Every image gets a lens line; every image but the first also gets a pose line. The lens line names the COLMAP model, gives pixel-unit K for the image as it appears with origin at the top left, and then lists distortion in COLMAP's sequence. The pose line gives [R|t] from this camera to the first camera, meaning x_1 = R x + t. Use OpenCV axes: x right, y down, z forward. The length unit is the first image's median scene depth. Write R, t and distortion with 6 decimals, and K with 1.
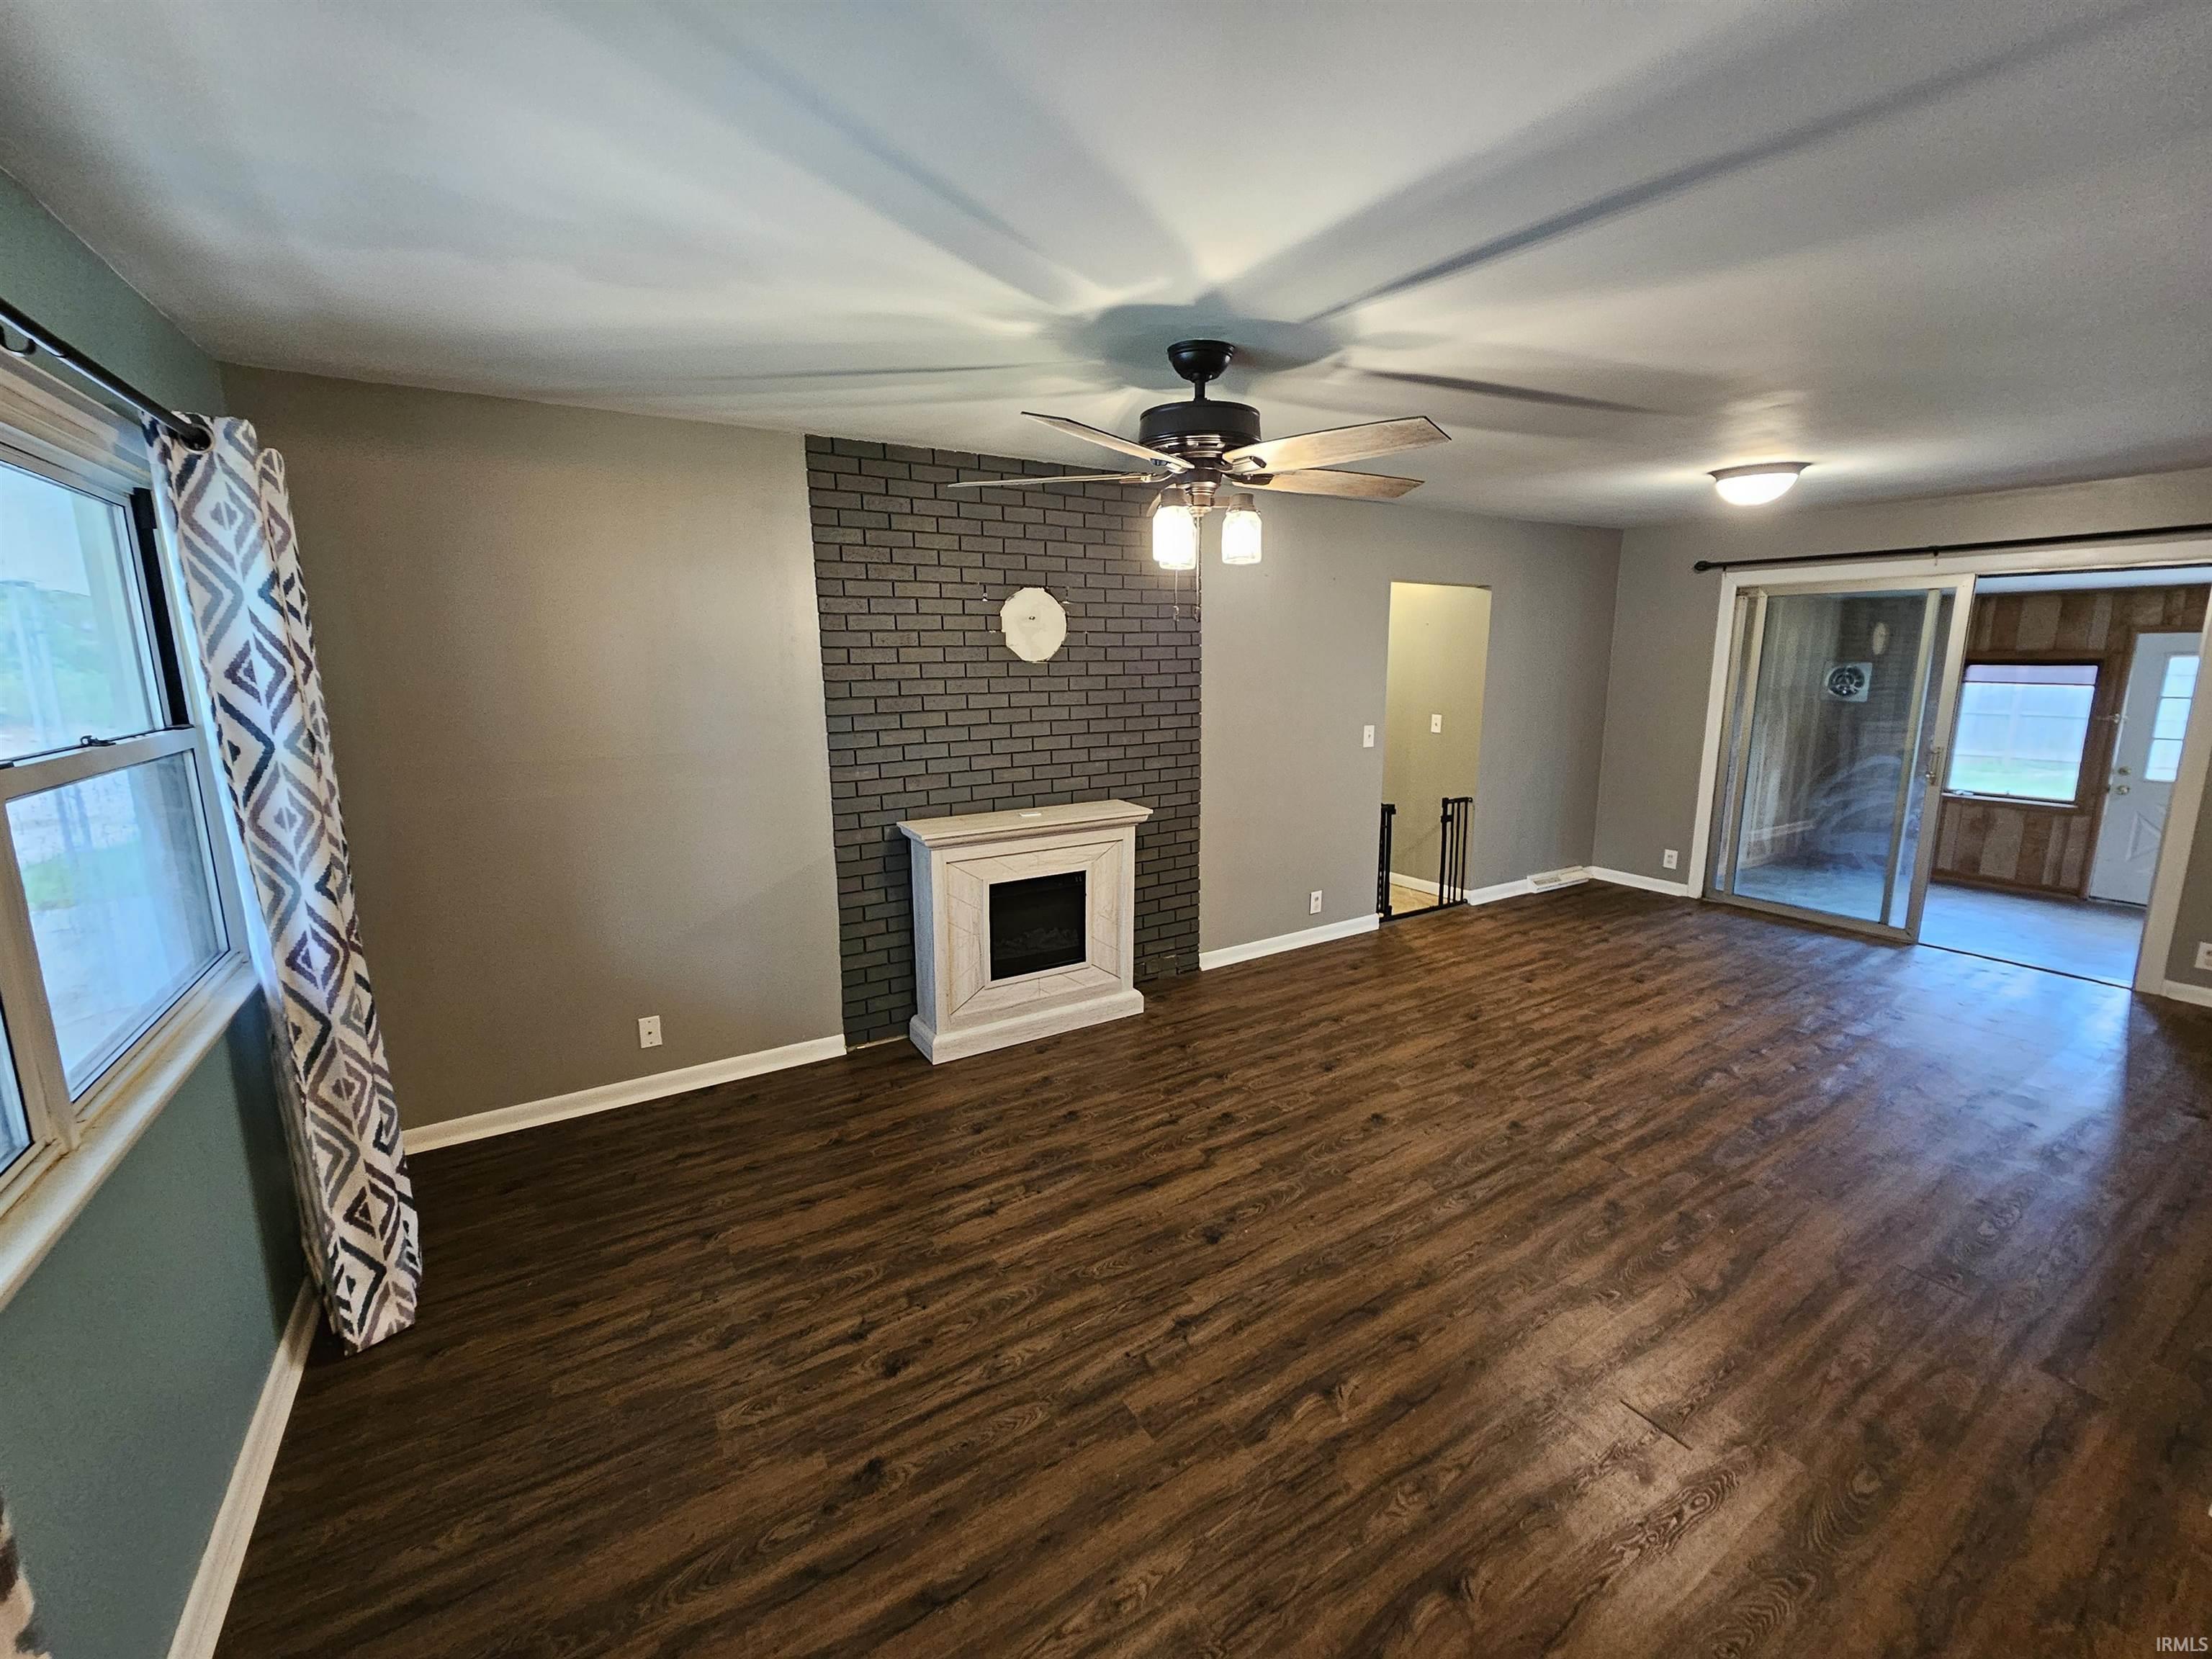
lens RADIAL K [[910.8, 0, 1111.1], [0, 910.8, 818.7], [0, 0, 1]] dist [0.002257, -0.000865]
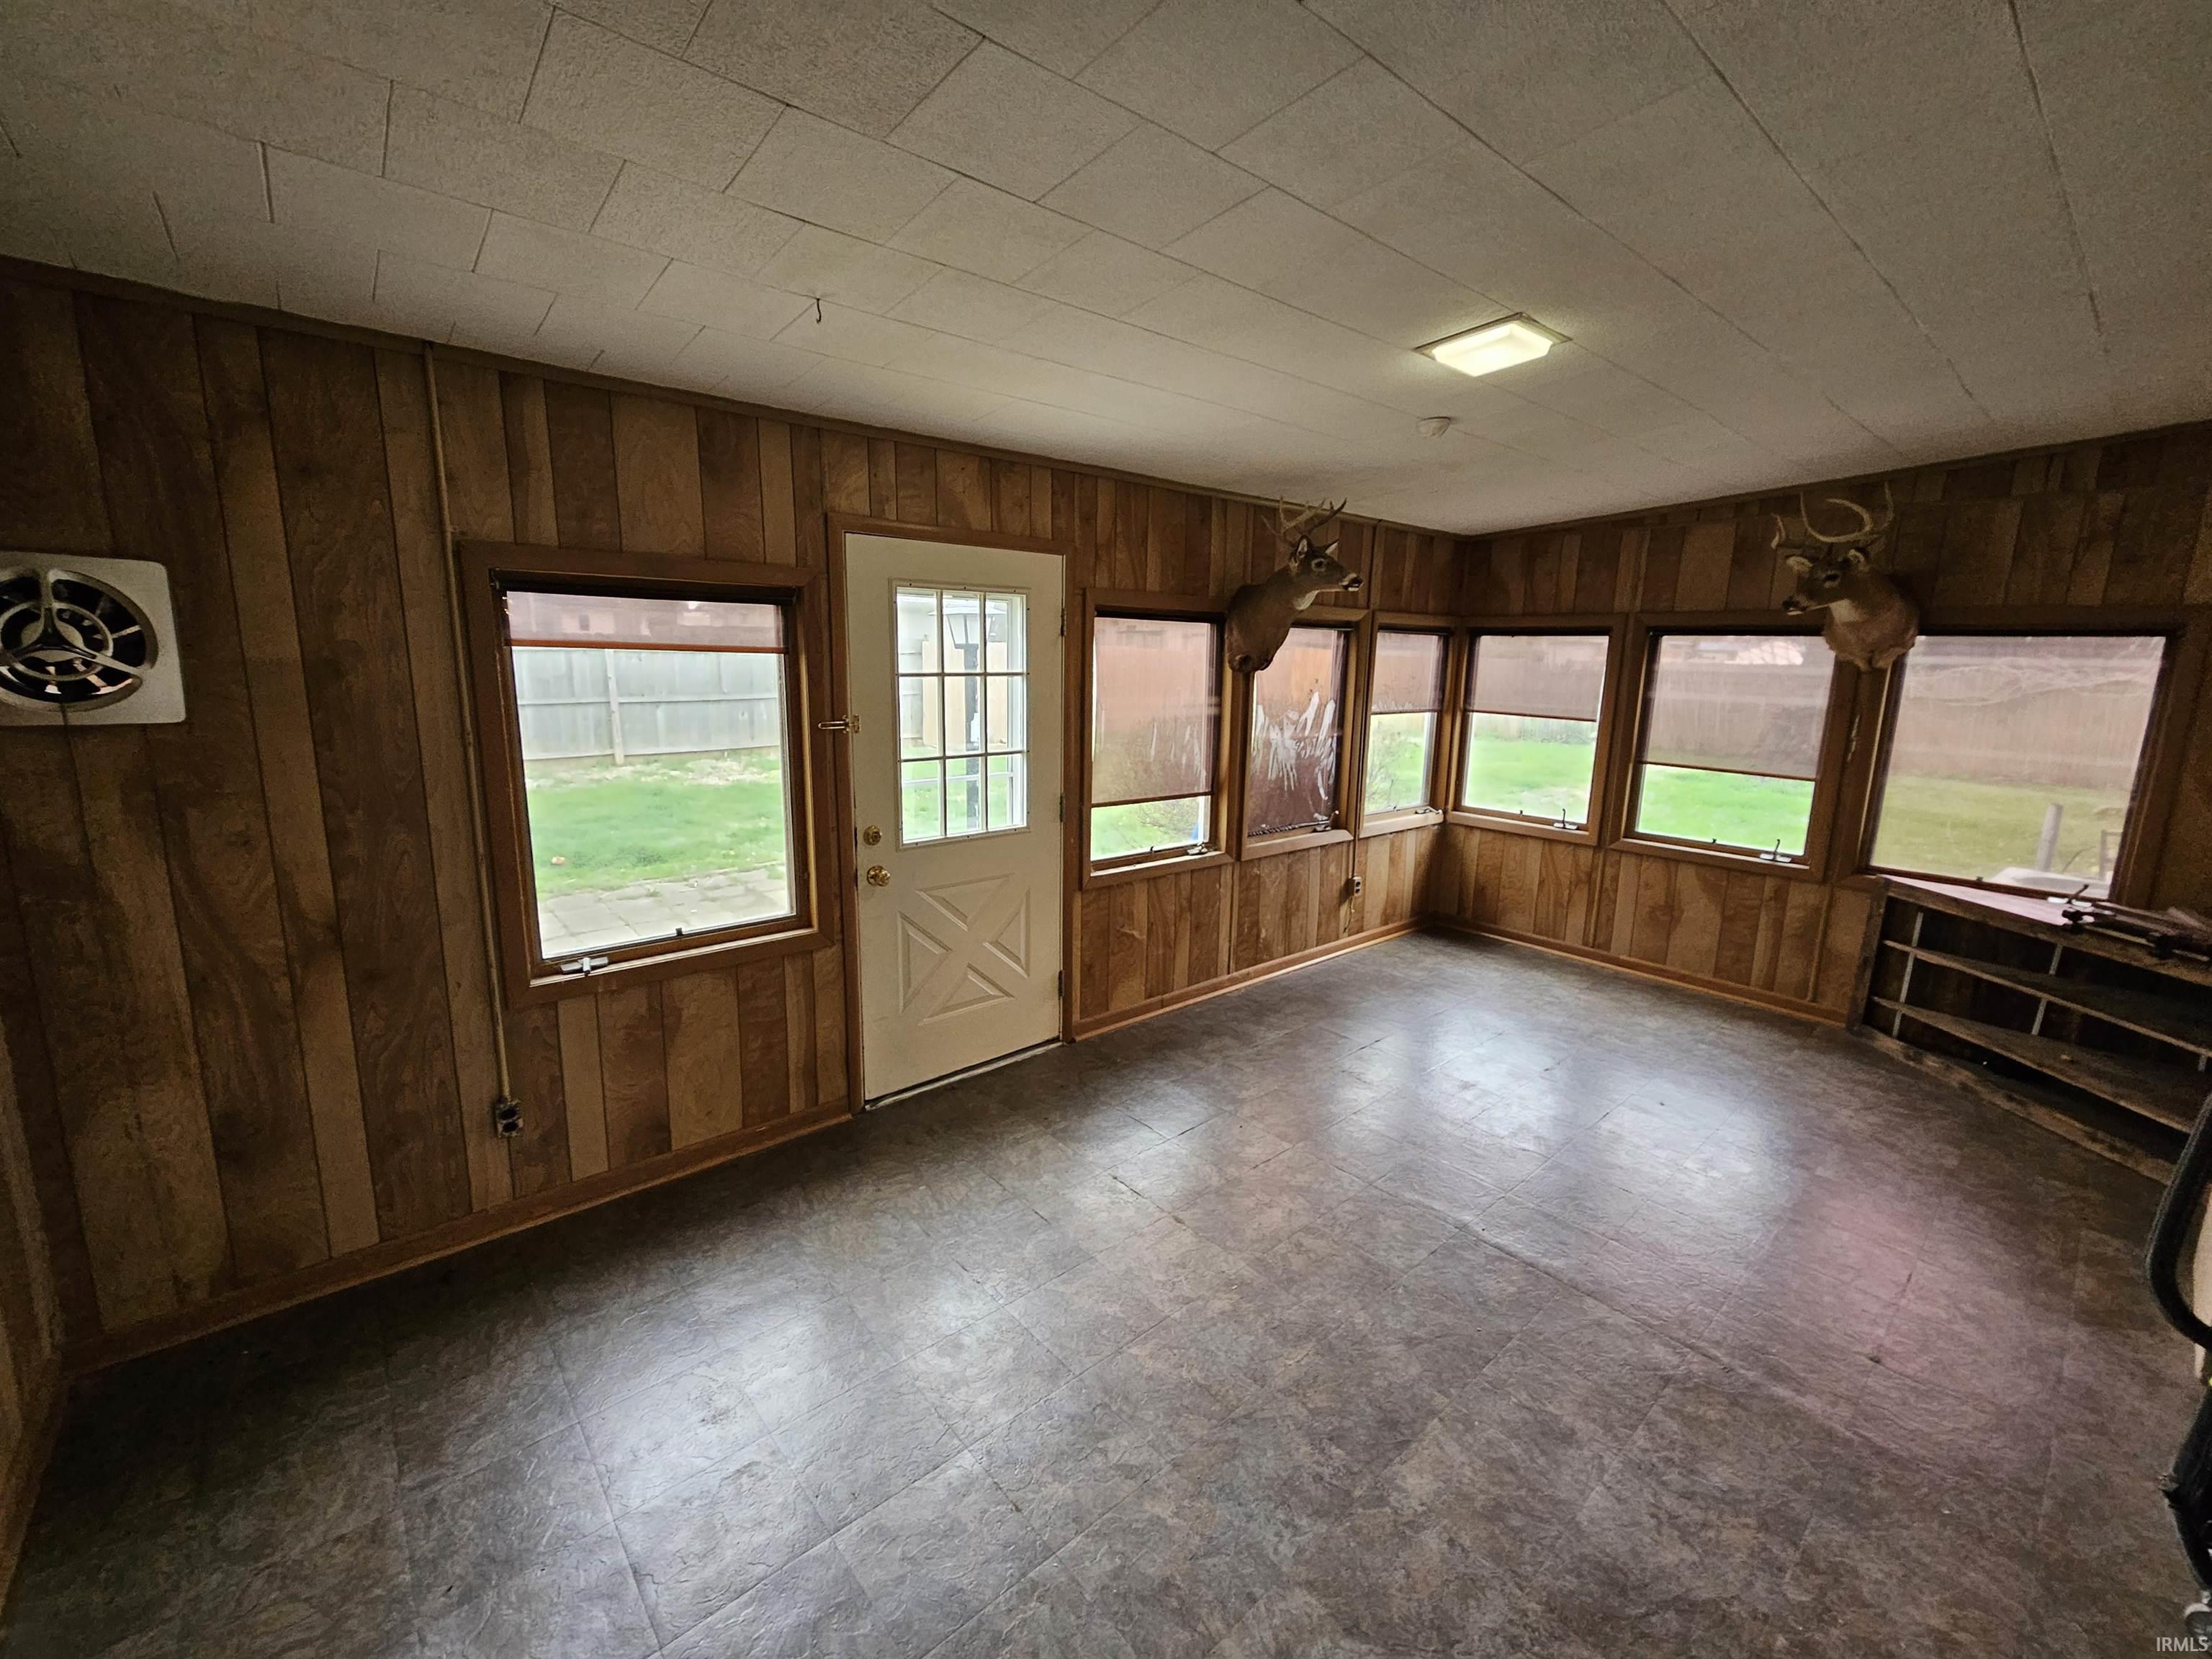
lens RADIAL K [[910.8, 0, 1111.1], [0, 910.8, 818.7], [0, 0, 1]] dist [0.002257, -0.000865]
pose [[-0.146951, -0.177314, 0.973121, 0.616965], [0.157363, 0.967081, 0.199977, -0.129075], [-0.976546, 0.182520, -0.114211, 0.895421]]
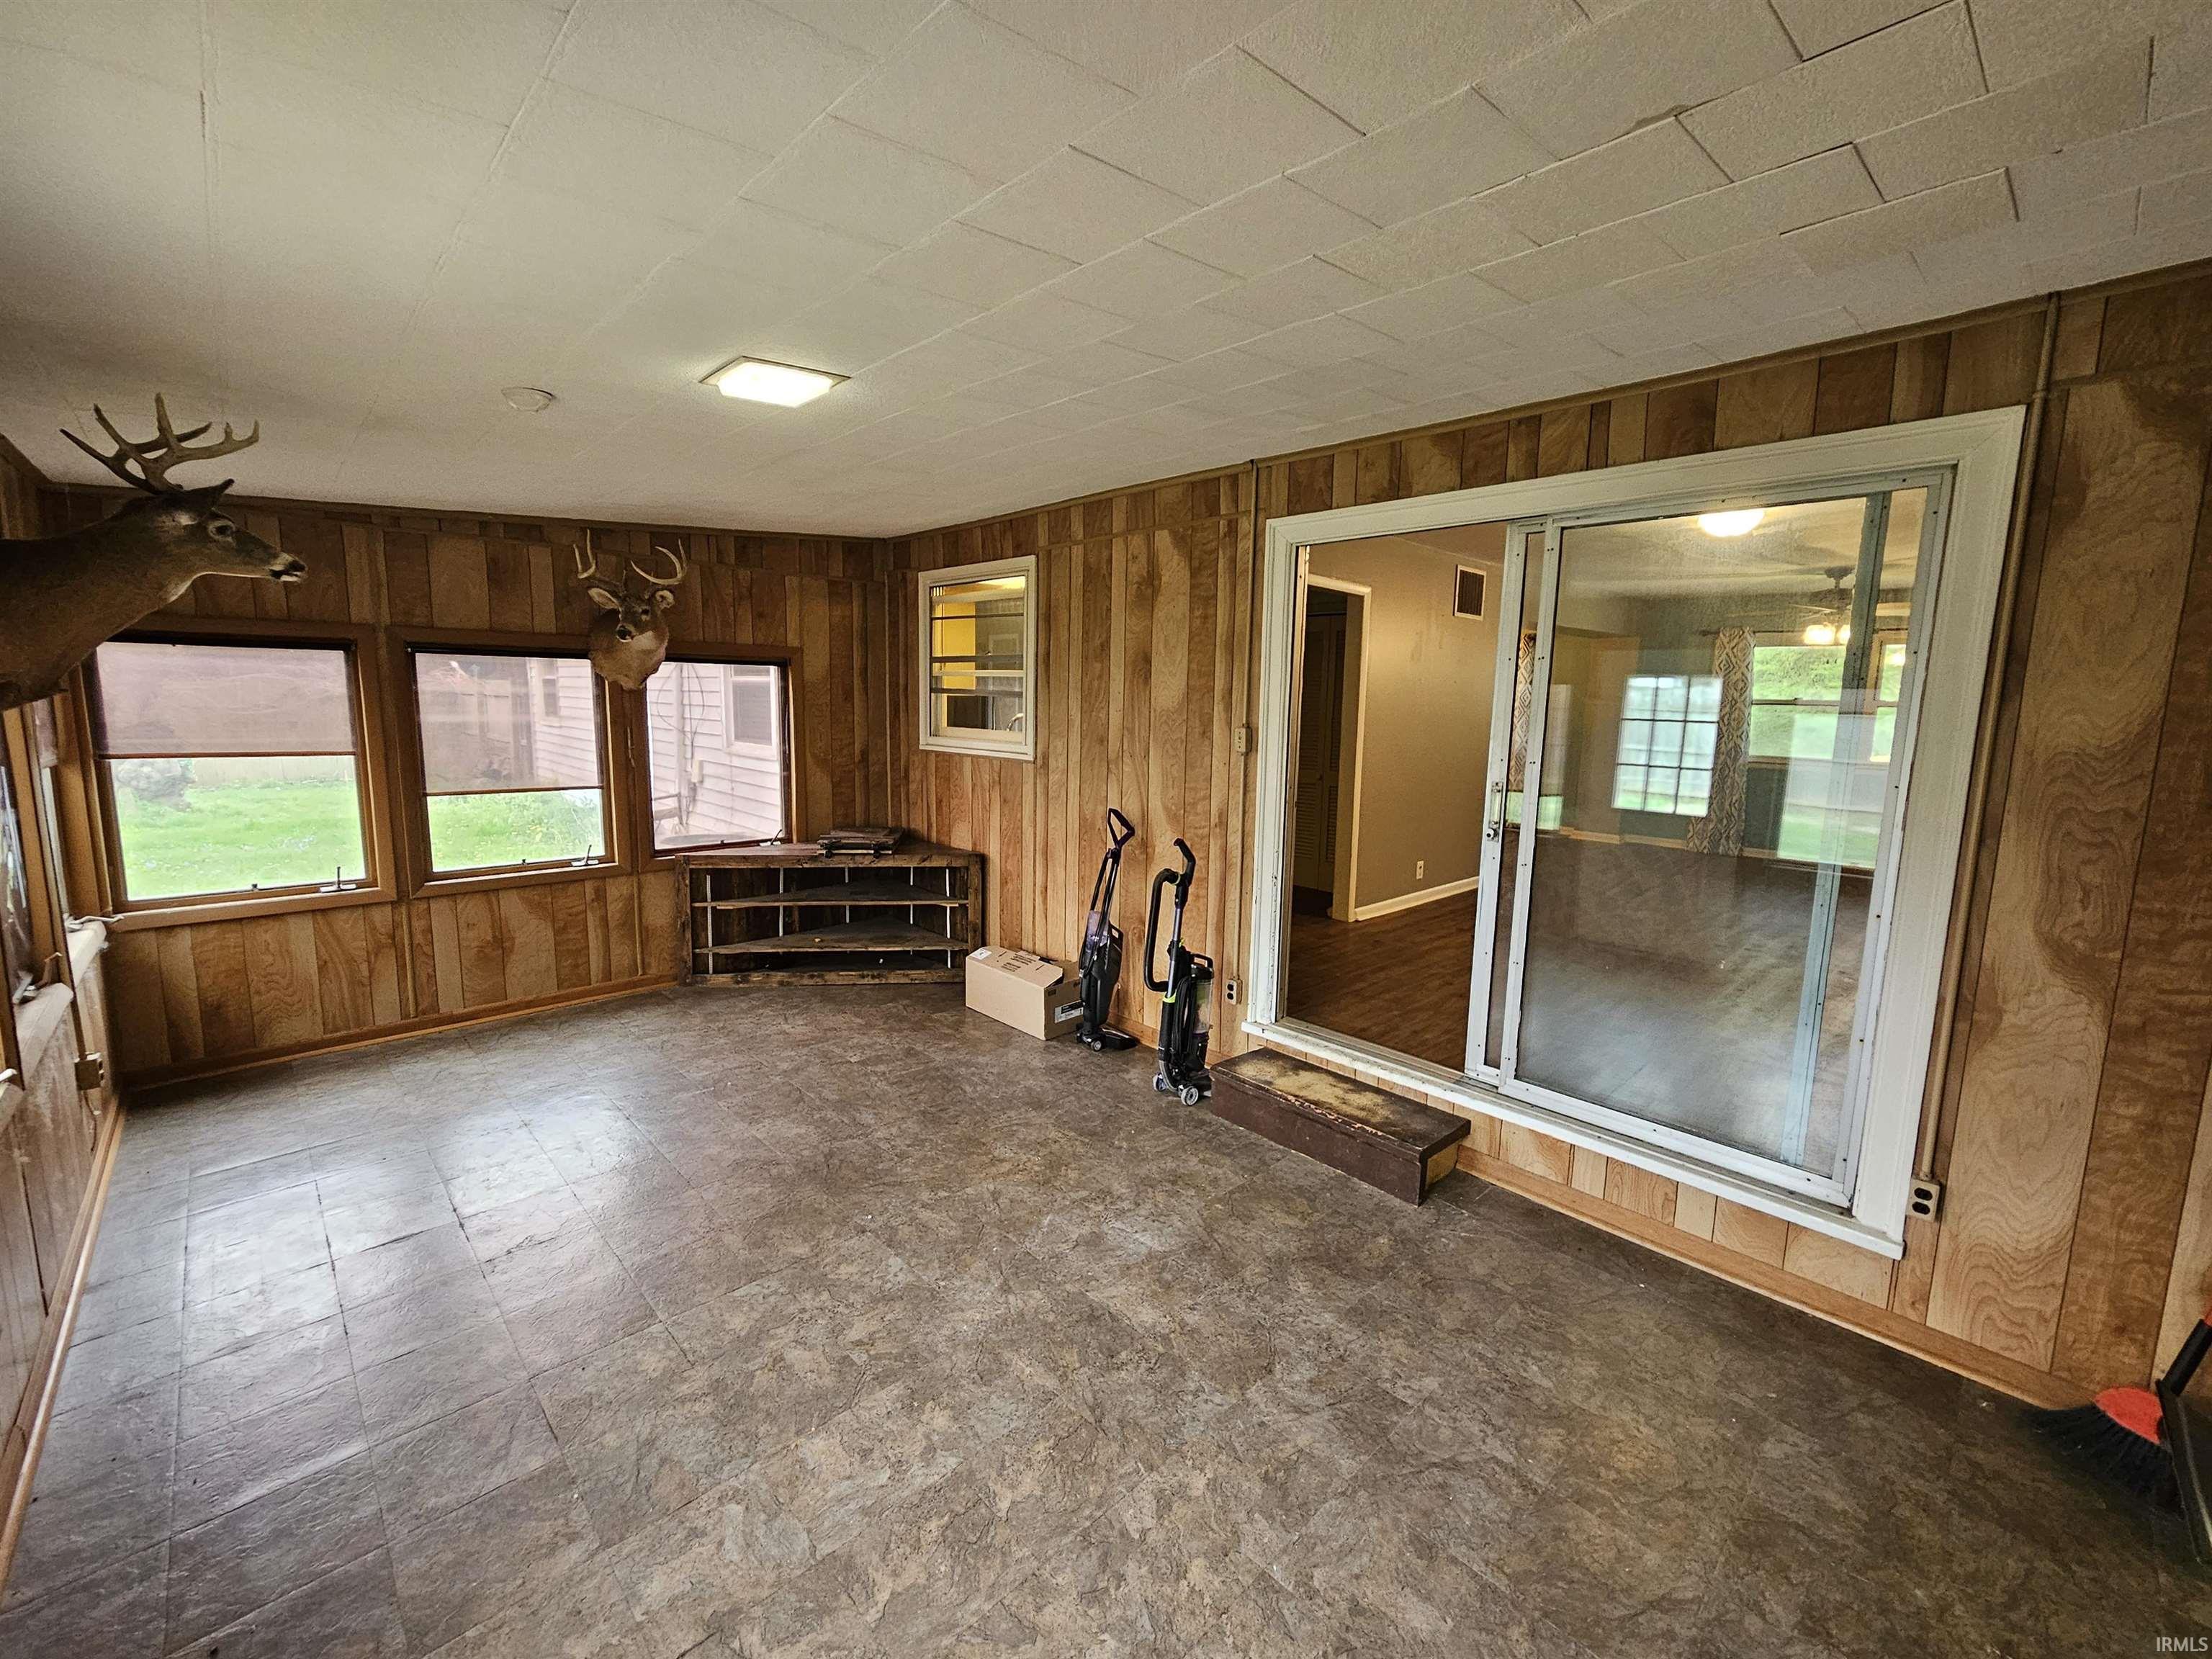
lens RADIAL K [[910.8, 0, 1111.1], [0, 910.8, 818.7], [0, 0, 1]] dist [0.002257, -0.000865]
pose [[-0.980258, 0.011820, -0.197369, 0.906186], [-0.050781, 0.949679, 0.309080, -0.165933], [0.191090, 0.313001, -0.930331, 1.077452]]
